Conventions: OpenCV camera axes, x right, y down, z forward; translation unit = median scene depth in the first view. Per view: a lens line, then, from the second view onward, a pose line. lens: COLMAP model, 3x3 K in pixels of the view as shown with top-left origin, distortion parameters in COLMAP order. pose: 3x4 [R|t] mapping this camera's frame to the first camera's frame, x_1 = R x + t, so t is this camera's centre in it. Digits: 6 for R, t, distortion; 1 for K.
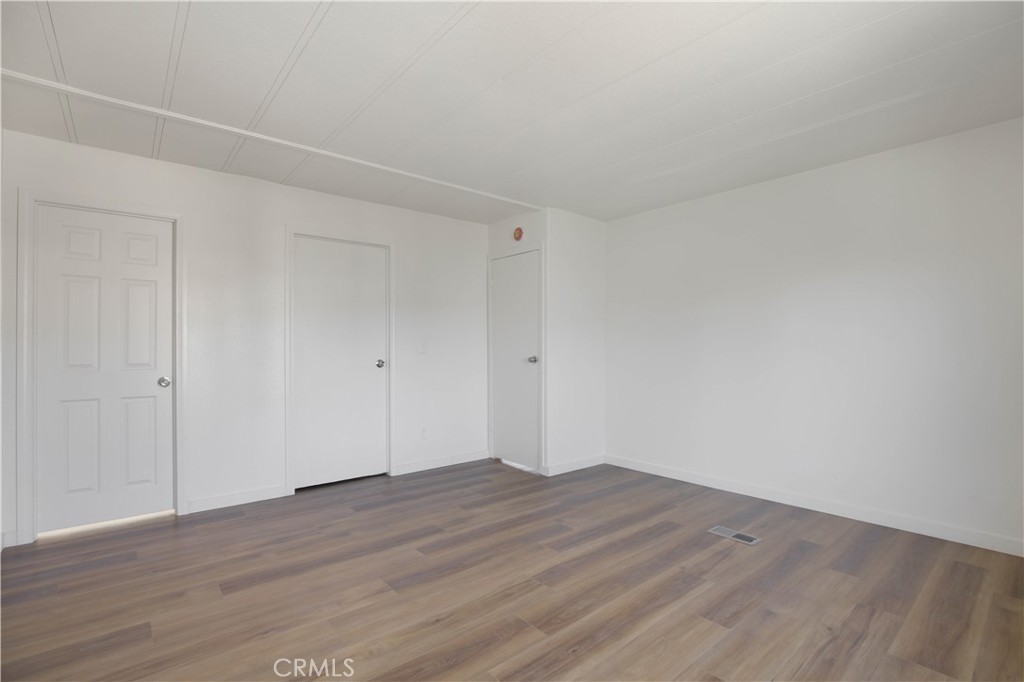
lens RADIAL K [[468.7, 0, 511.5], [0, 468.7, 345.5], [0, 0, 1]] dist [-0.033622, 0.008703]
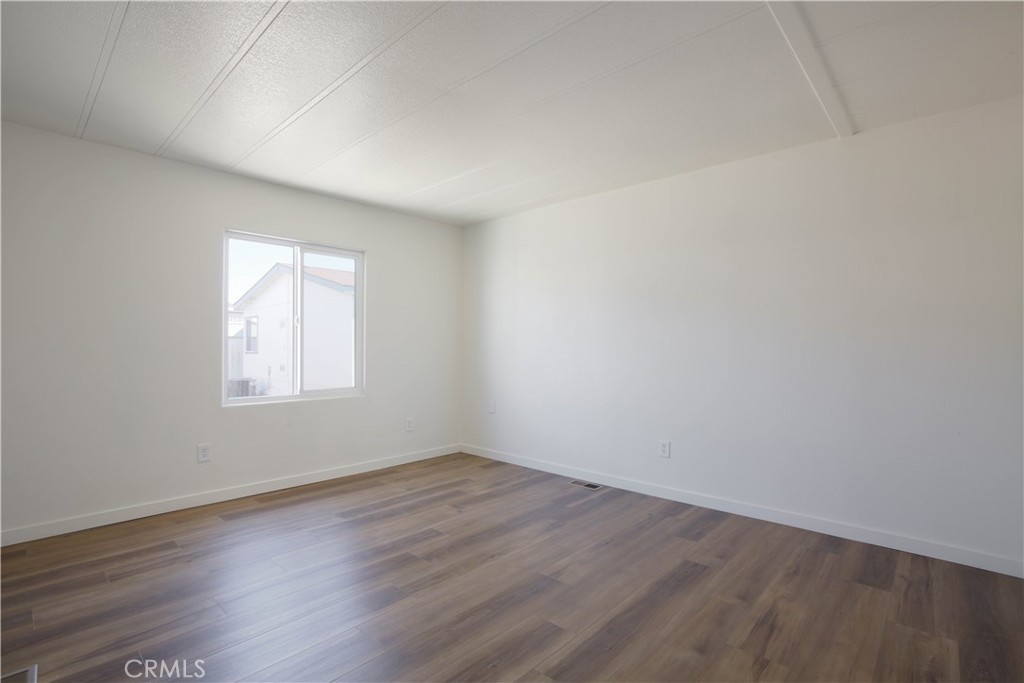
lens RADIAL K [[468.7, 0, 512.9], [0, 468.7, 343.0], [0, 0, 1]] dist [-0.033622, 0.008703]
pose [[-0.991525, 0.000124, -0.129913, -0.042205], [0.001835, 0.999913, -0.013053, 0.010914], [0.129900, -0.013181, -0.991440, 2.072670]]
